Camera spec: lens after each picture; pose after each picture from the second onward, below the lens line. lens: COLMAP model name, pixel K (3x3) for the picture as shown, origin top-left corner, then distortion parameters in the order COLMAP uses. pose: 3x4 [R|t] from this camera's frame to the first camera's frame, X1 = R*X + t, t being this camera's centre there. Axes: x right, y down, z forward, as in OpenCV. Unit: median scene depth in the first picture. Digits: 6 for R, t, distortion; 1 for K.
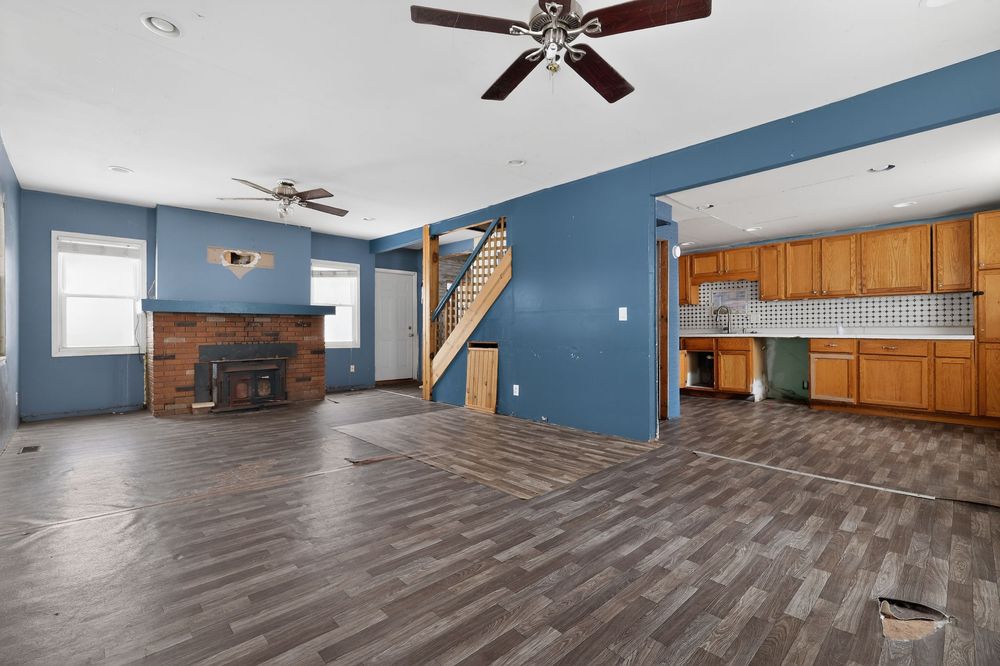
lens RADIAL K [[439.4, 0, 499.1], [0, 439.4, 332.9], [0, 0, 1]] dist [-0.000606, -0.000006]
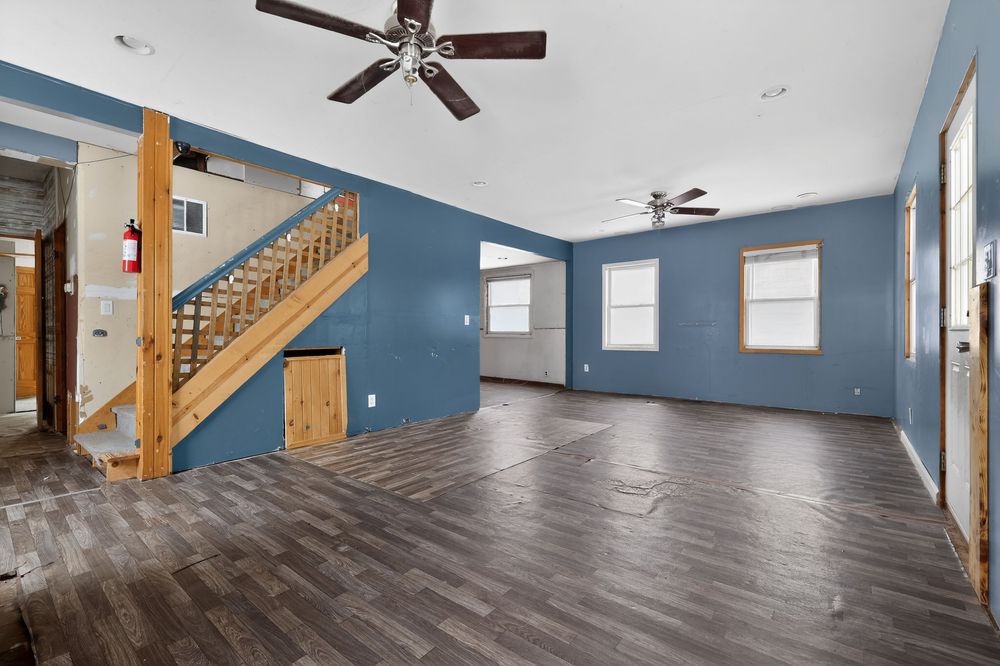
lens RADIAL K [[439.4, 0, 498.8], [0, 439.4, 332.1], [0, 0, 1]] dist [-0.000606, -0.000006]
pose [[-0.133119, -0.000372, 0.991100, -0.854161], [0.000771, 1.000000, 0.000479, -0.005628], [-0.991100, 0.000828, -0.133118, 0.863595]]
